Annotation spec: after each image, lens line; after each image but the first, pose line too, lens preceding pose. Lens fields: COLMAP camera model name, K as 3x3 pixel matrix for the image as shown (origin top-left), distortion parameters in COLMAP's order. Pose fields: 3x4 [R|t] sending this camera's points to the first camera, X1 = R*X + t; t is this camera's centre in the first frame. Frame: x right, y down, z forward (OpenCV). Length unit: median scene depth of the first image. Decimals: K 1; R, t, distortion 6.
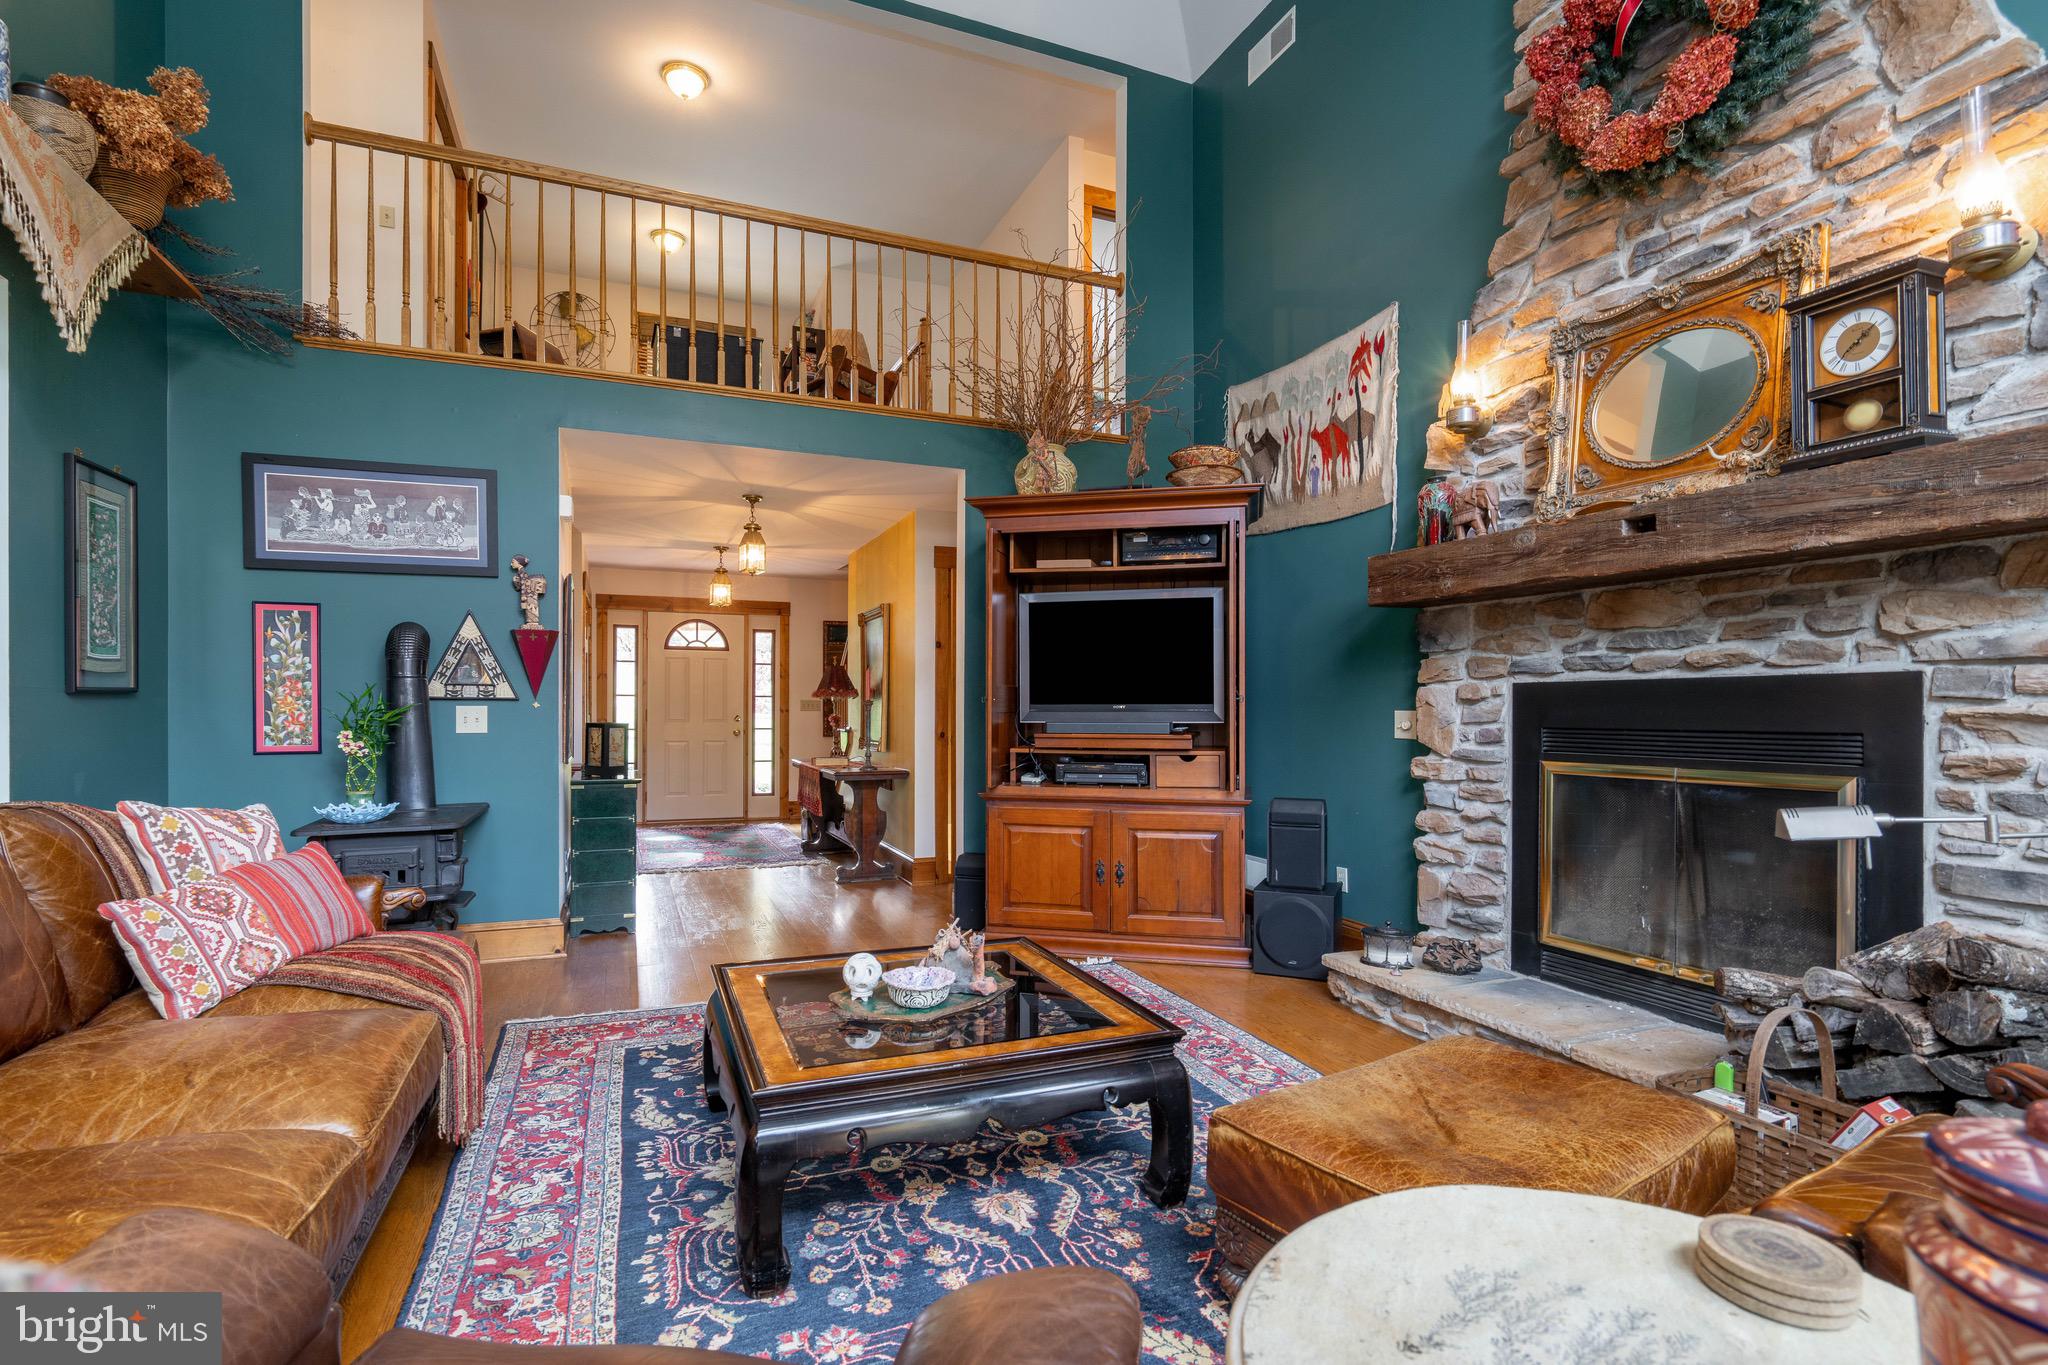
lens RADIAL K [[939.0, 0, 1022.1], [0, 939.0, 697.6], [0, 0, 1]] dist [-0.005468, -0.000105]
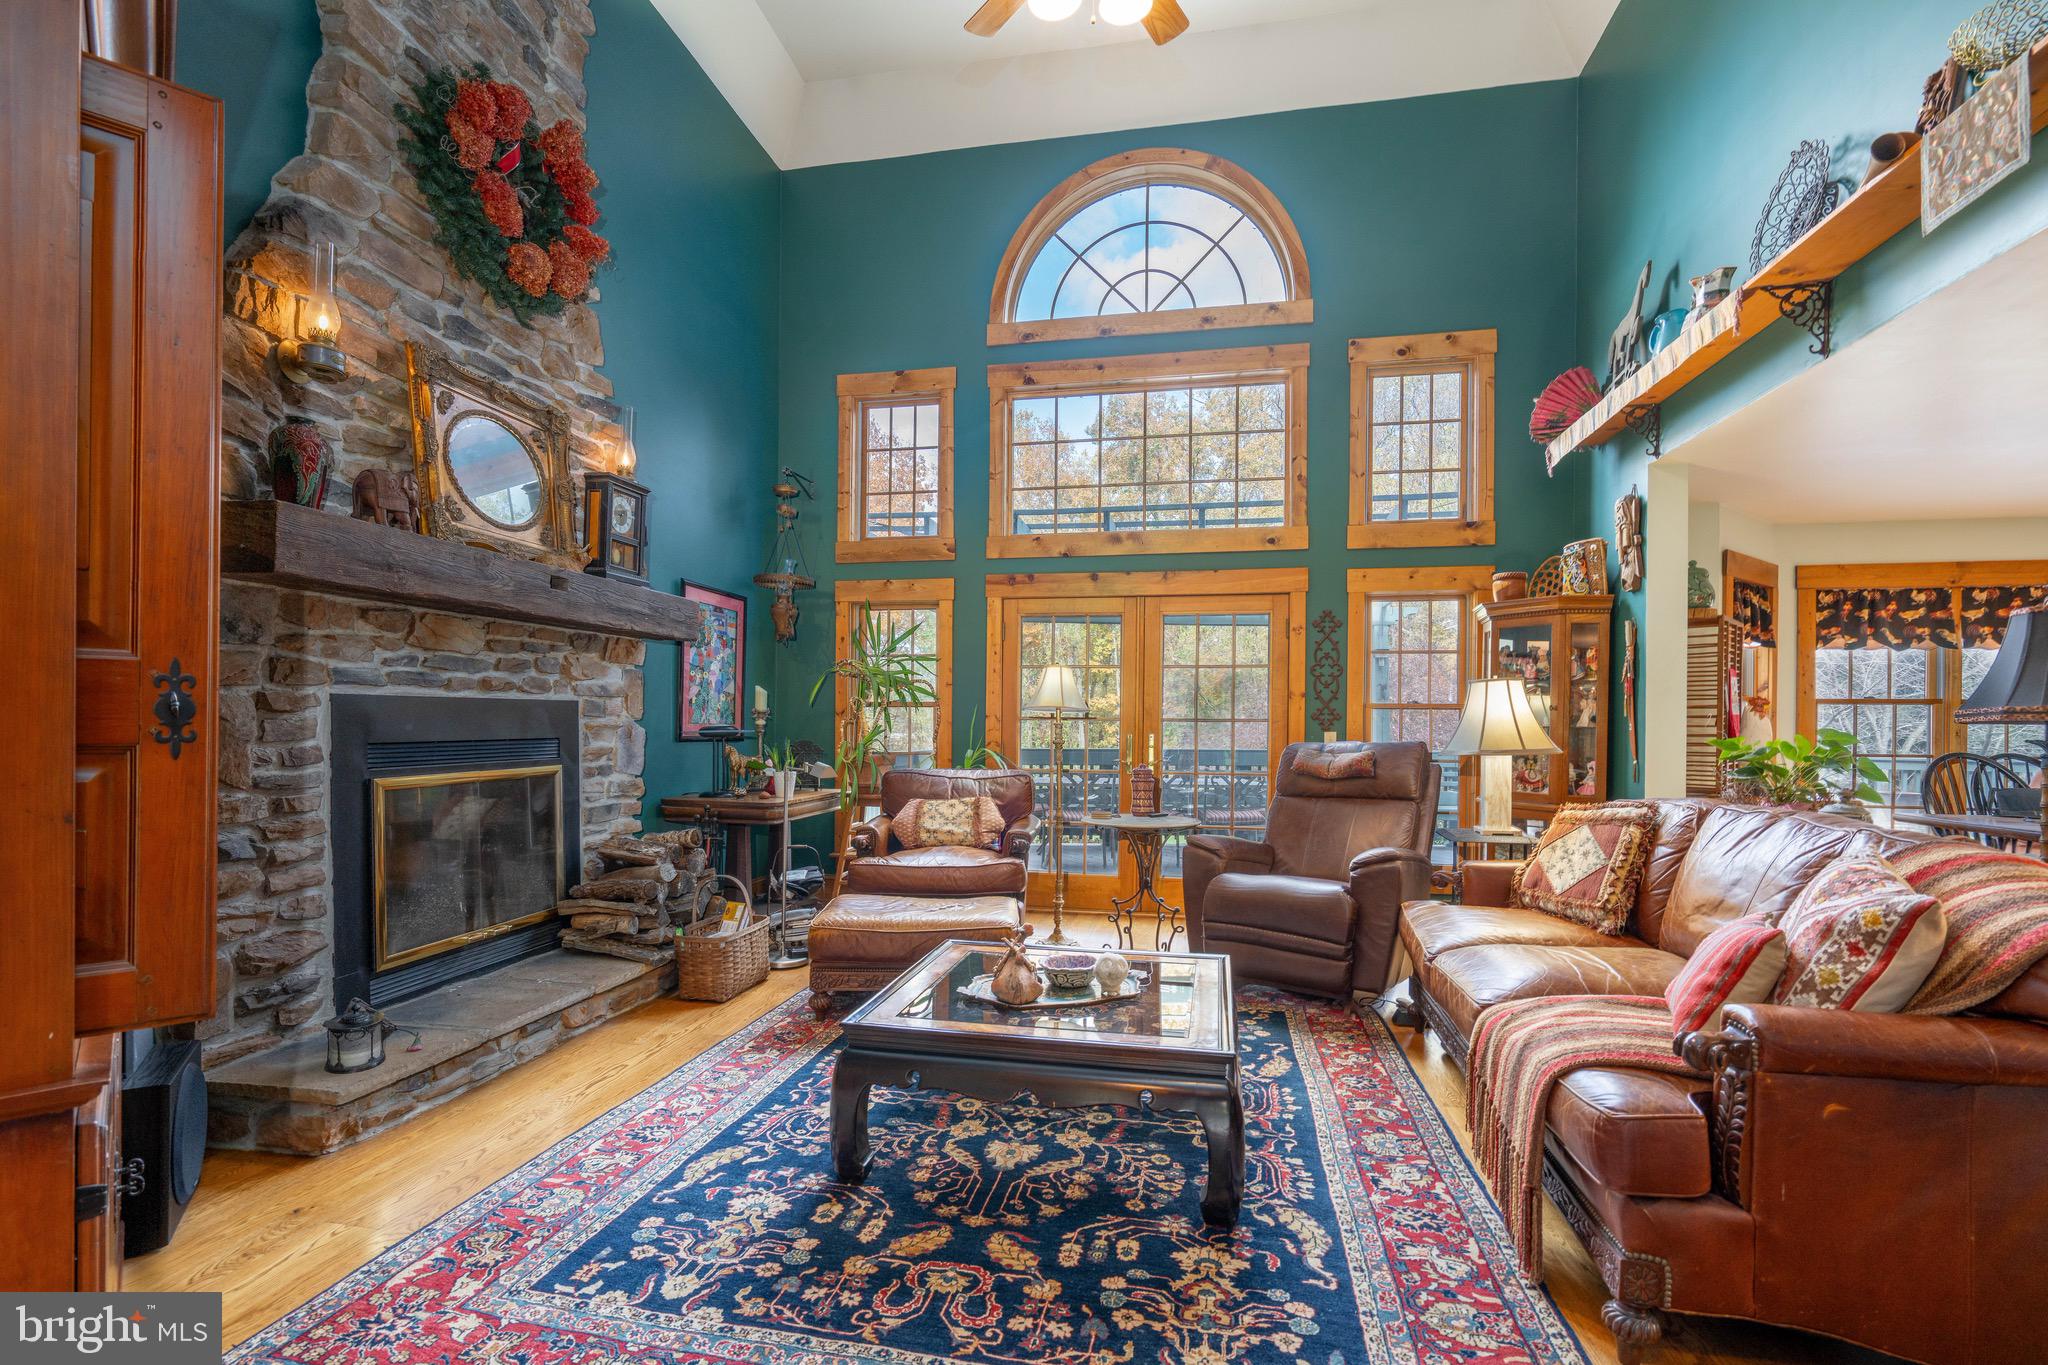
lens RADIAL K [[939.0, 0, 999.5], [0, 939.0, 723.7], [0, 0, 1]] dist [-0.005468, -0.000105]
pose [[-0.811901, -0.010343, 0.583703, -0.682586], [-0.016327, 0.999854, -0.004993, 0.010124], [-0.583566, -0.013584, -0.811952, 1.914048]]
